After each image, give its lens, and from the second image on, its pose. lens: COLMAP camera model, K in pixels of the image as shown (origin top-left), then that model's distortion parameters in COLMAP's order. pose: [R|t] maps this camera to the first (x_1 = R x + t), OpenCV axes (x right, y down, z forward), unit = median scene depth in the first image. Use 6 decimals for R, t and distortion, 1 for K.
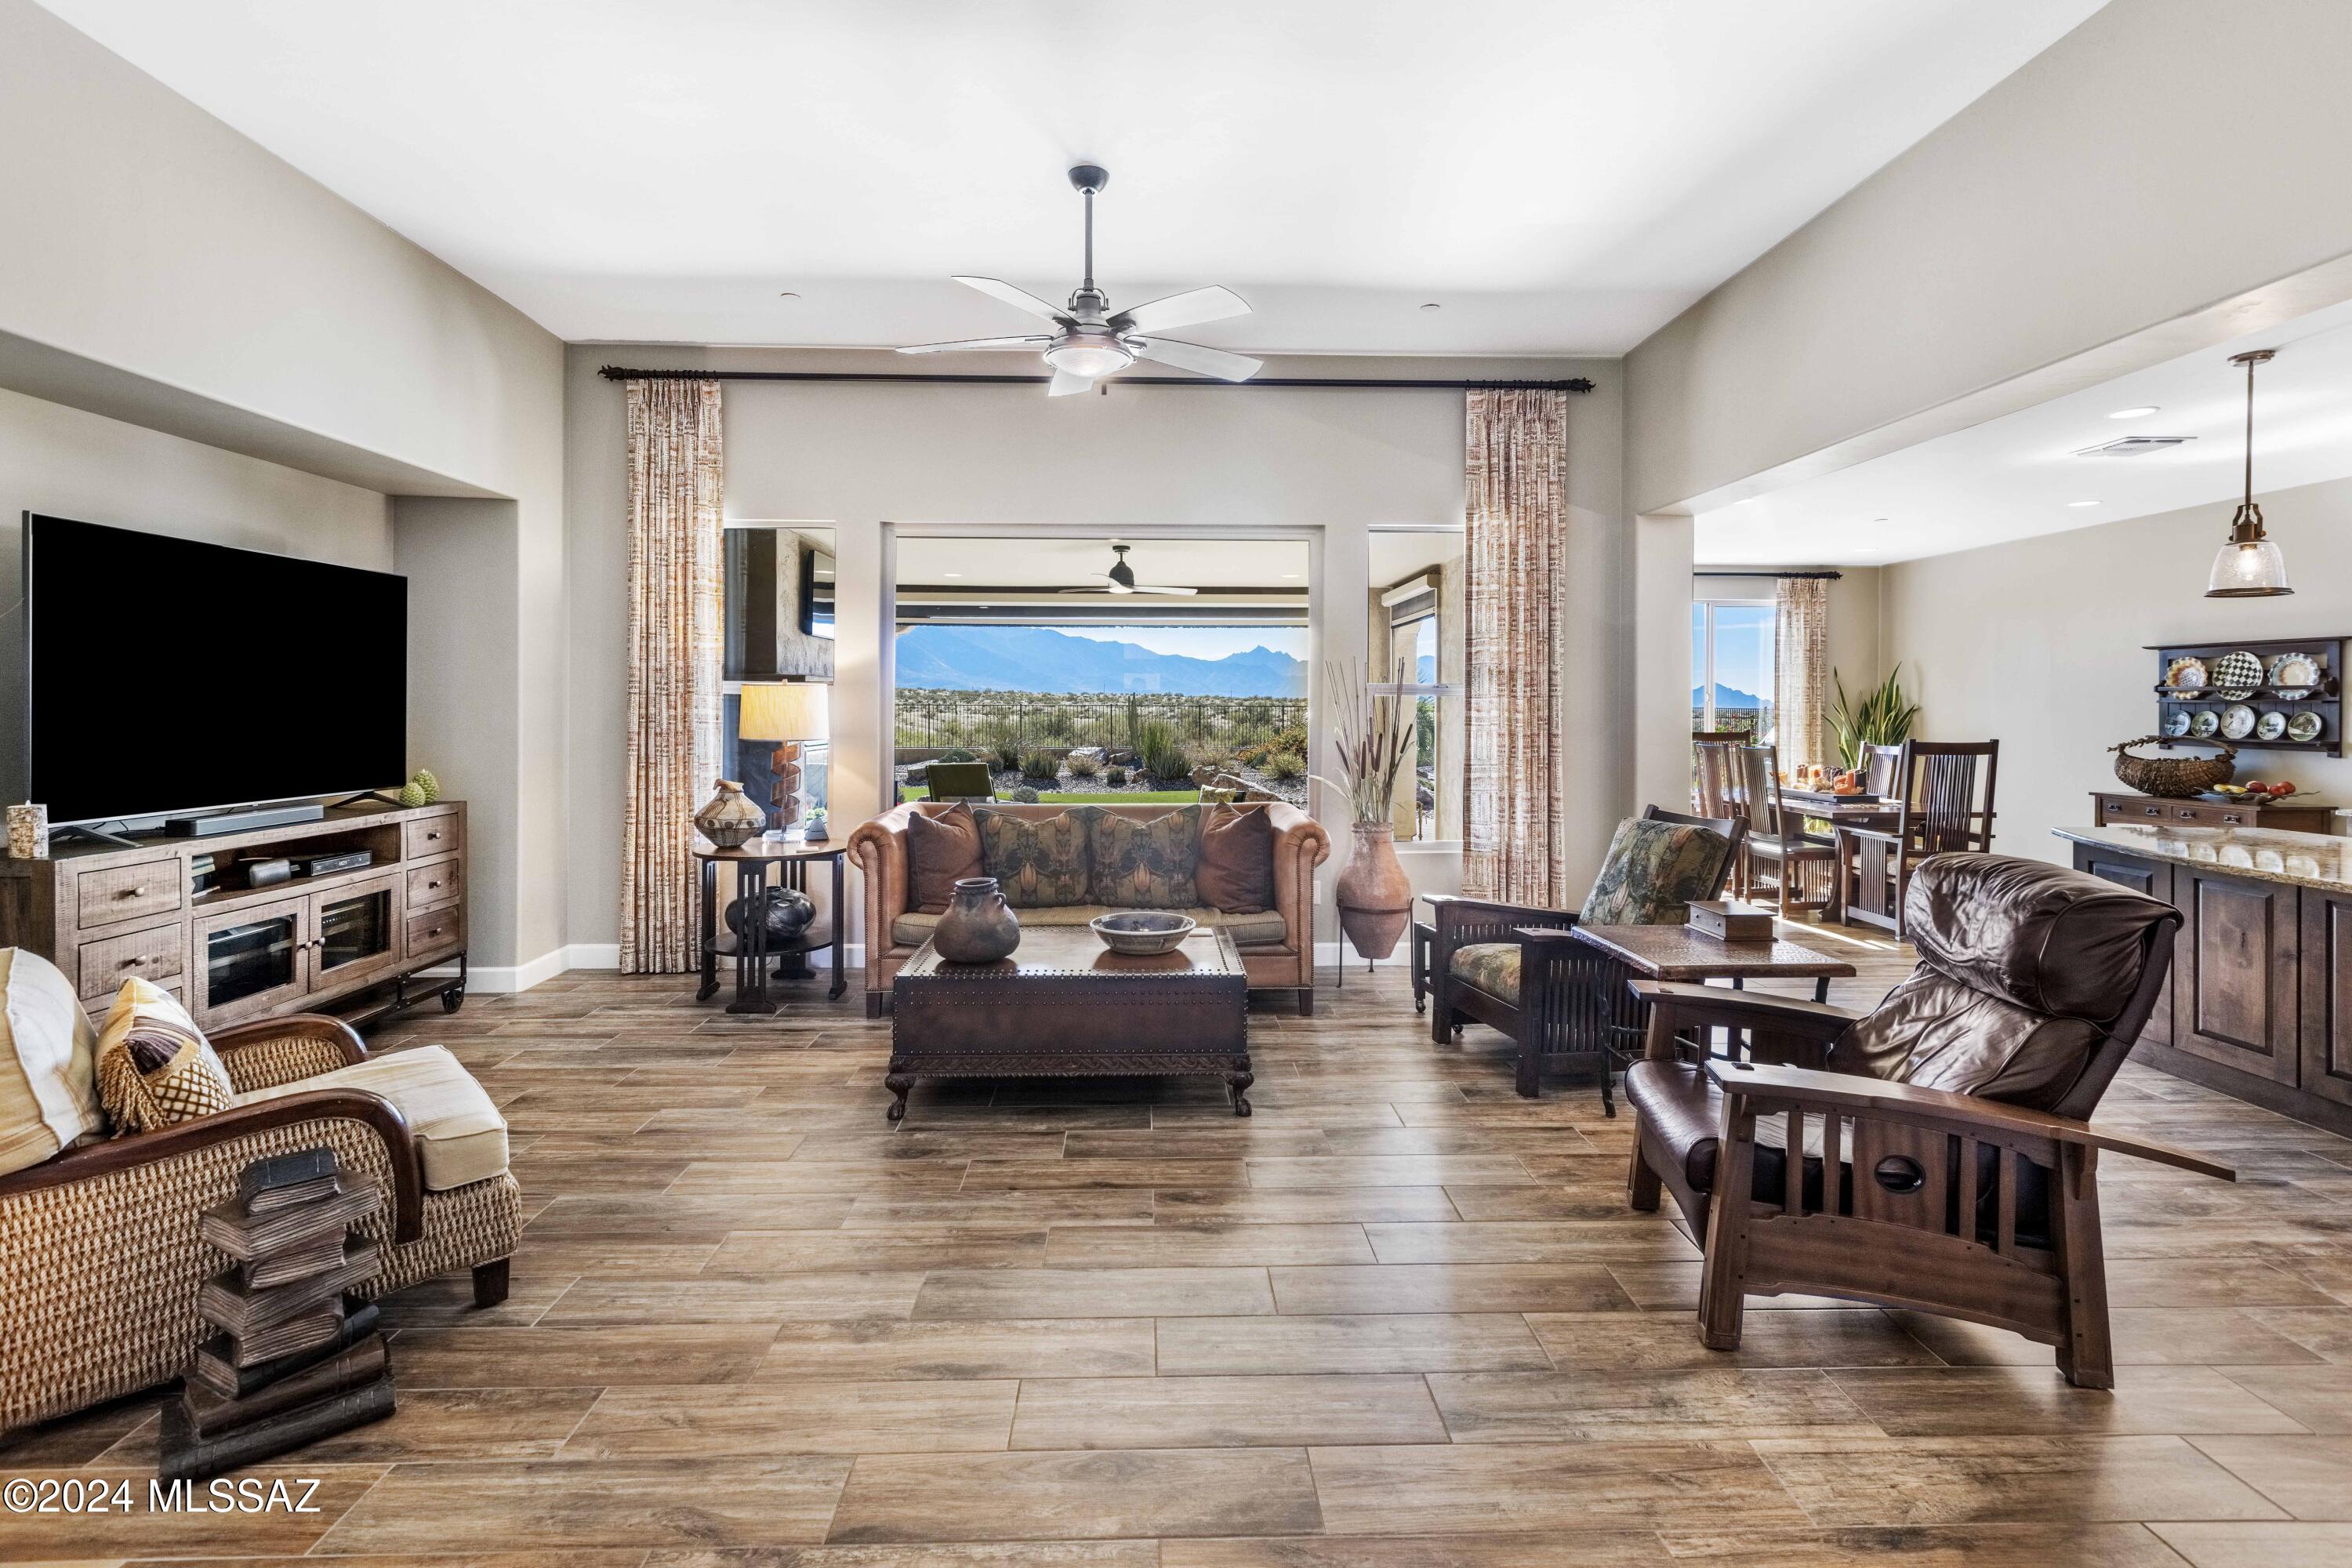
lens RADIAL K [[1090.2, 0, 1167.1], [0, 1090.2, 704.5], [0, 0, 1]] dist [0.004165, 0.000399]
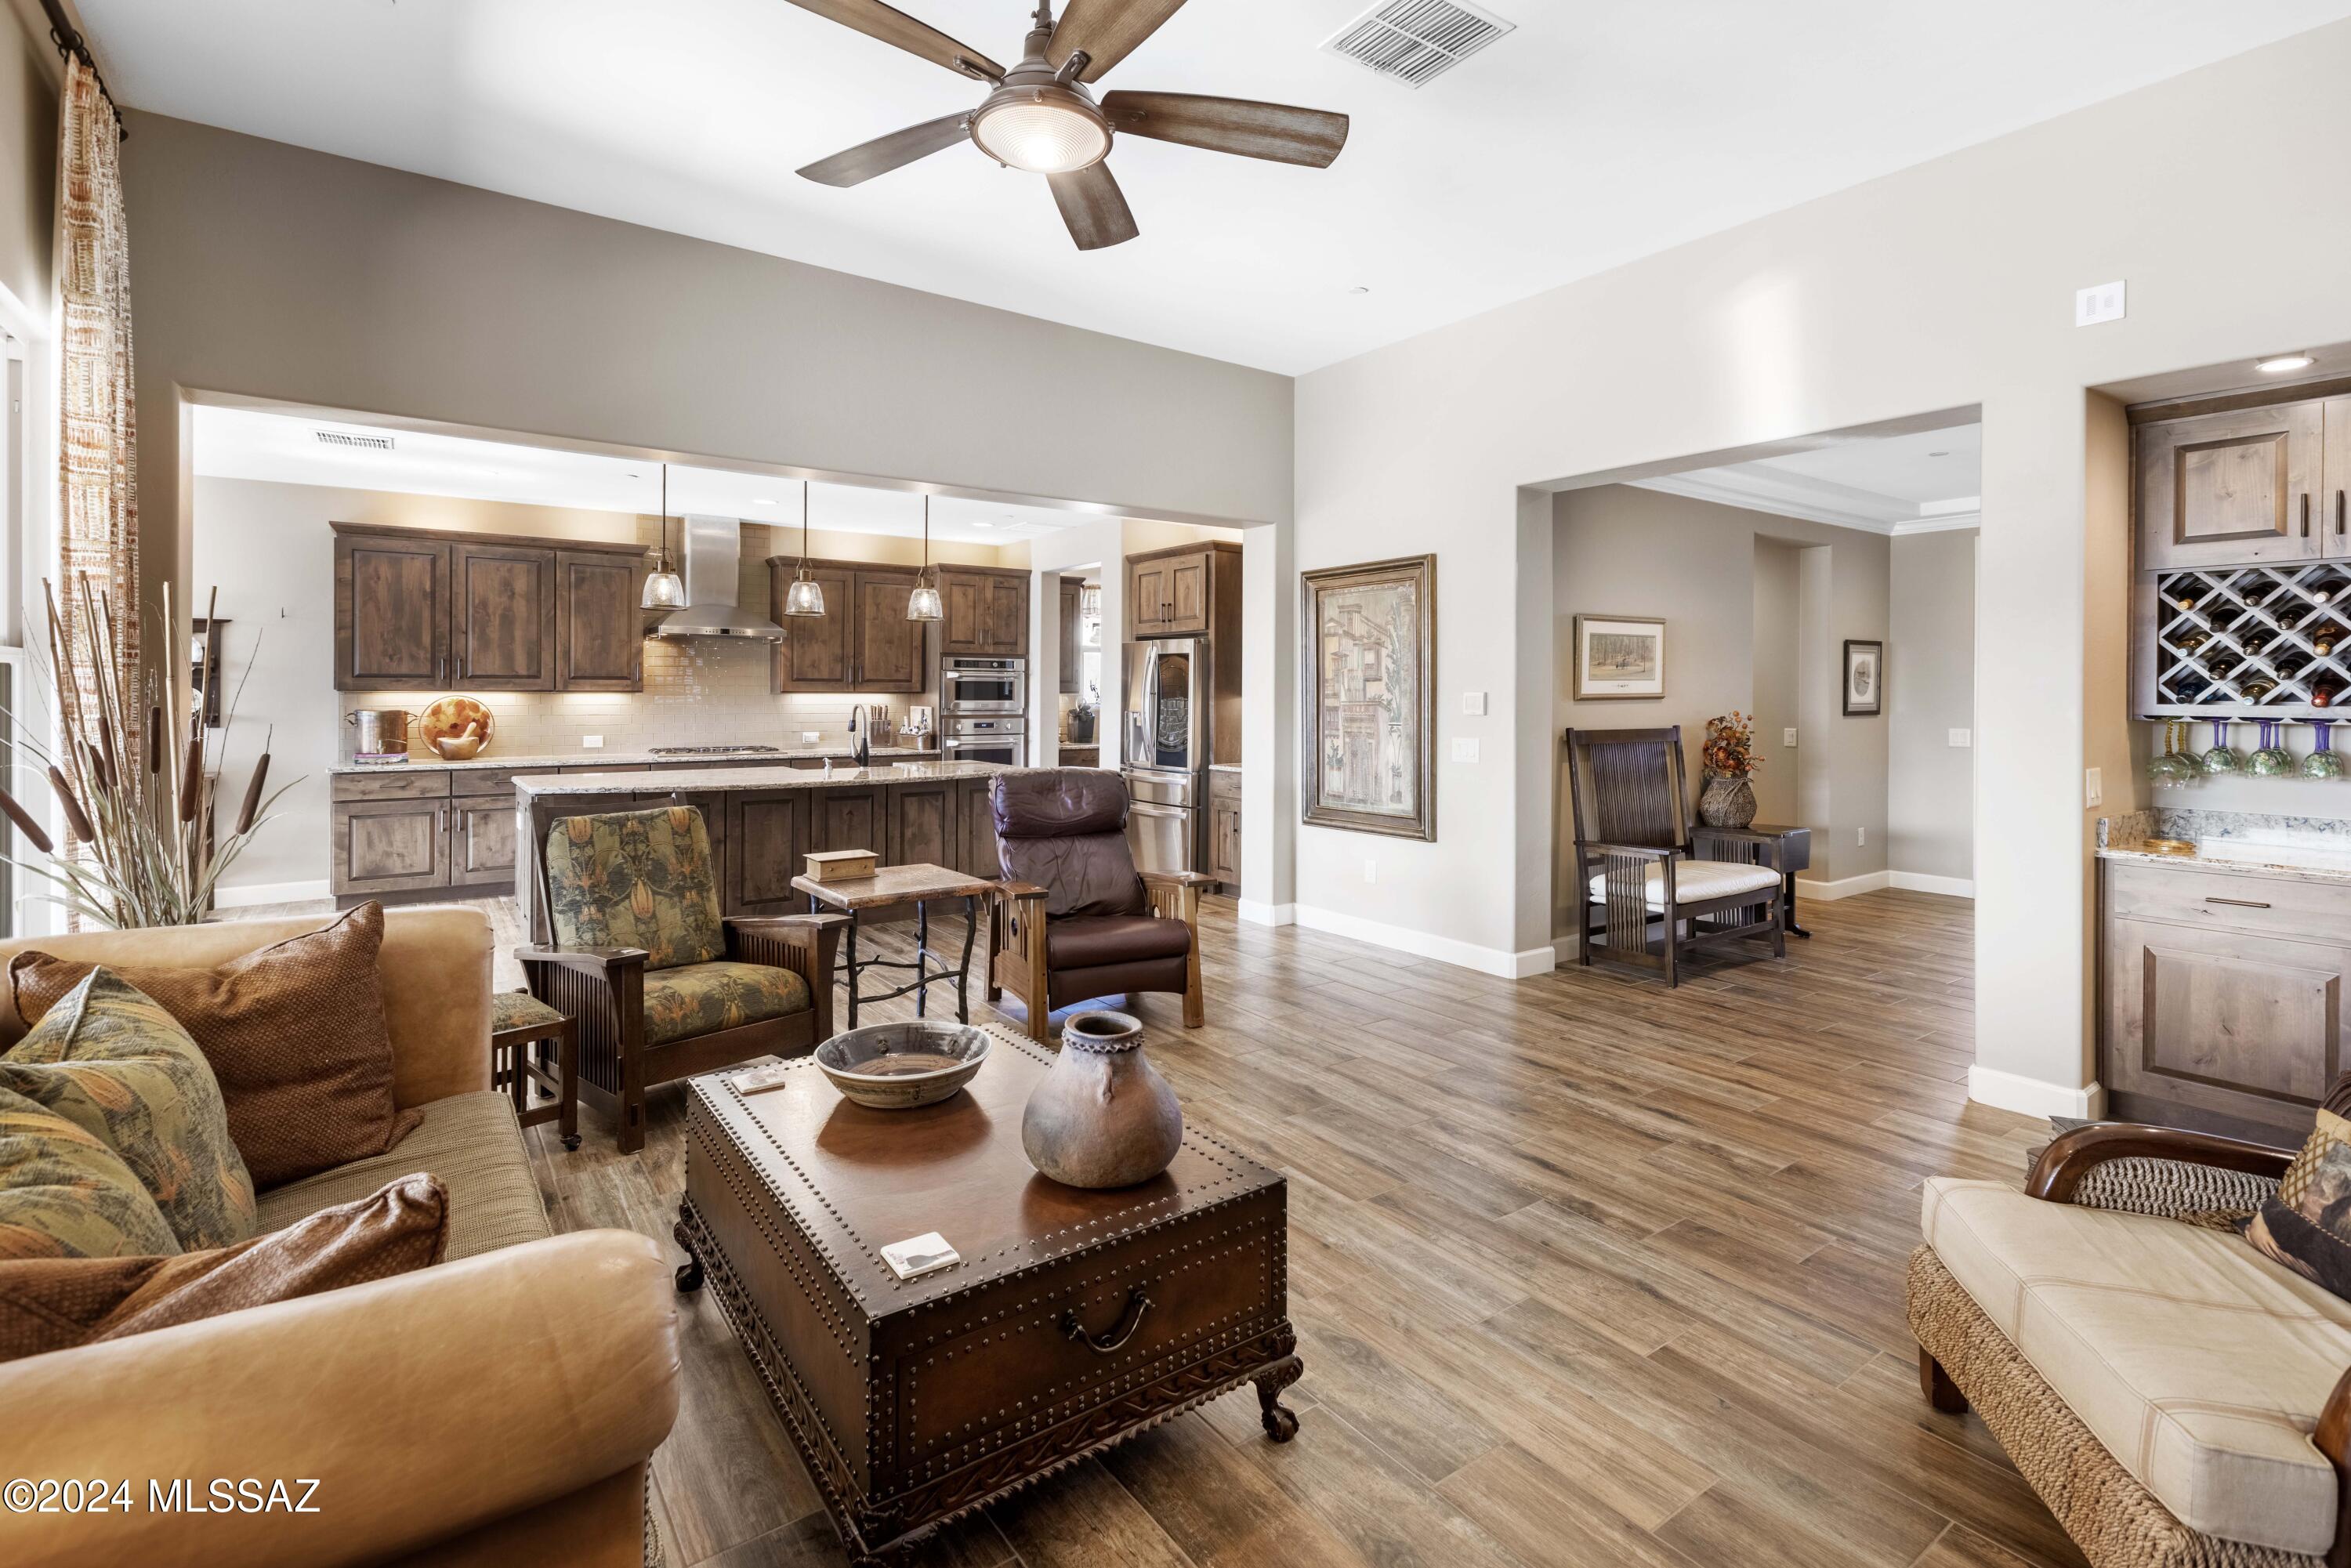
lens RADIAL K [[1103.3, 0, 1178.3], [0, 1103.3, 696.1], [0, 0, 1]] dist [0.000637, 0.000424]
pose [[-0.567464, -0.010916, 0.823326, -0.470564], [-0.008723, 0.999936, 0.007245, -0.000405], [-0.823352, -0.003070, -0.567522, 0.947654]]
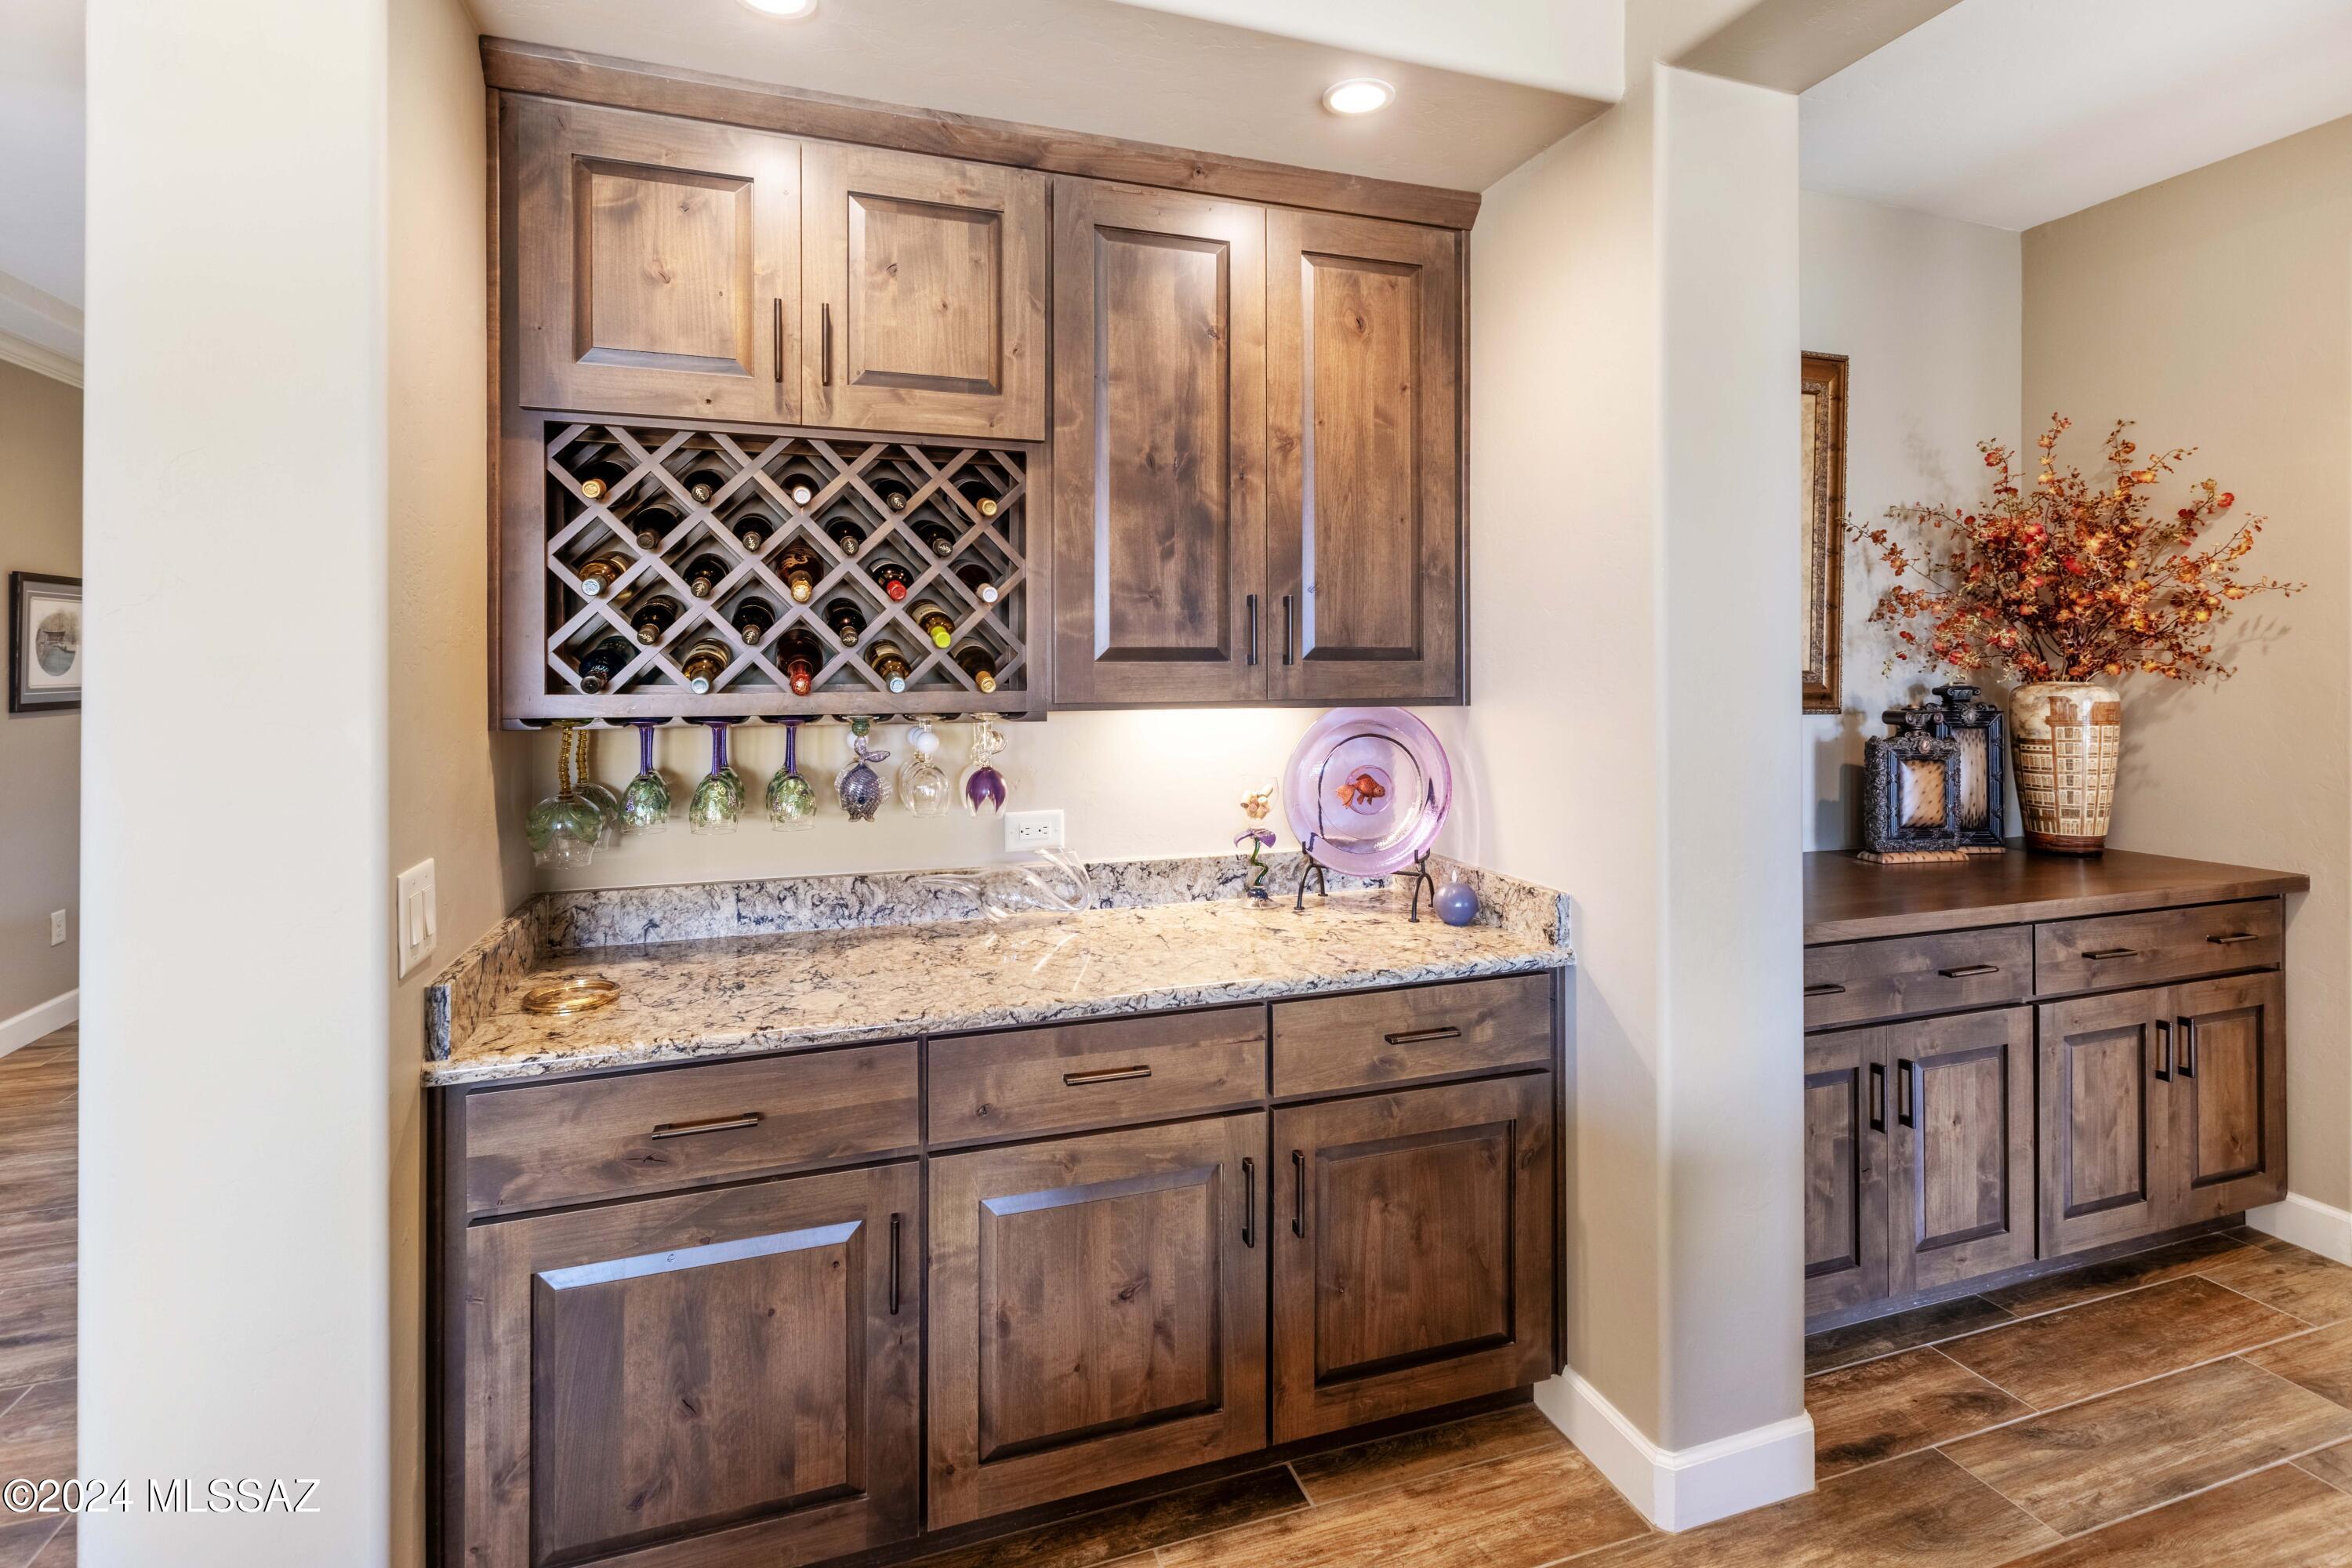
lens RADIAL K [[1105.5, 0, 1171.2], [0, 1105.5, 663.3], [0, 0, 1]] dist [0.005166, 0.000827]
pose [[-0.955653, -0.002129, -0.294488, -0.325825], [-0.000879, 0.999990, -0.004375, -0.003740], [0.294494, -0.003922, -0.955645, 0.404270]]
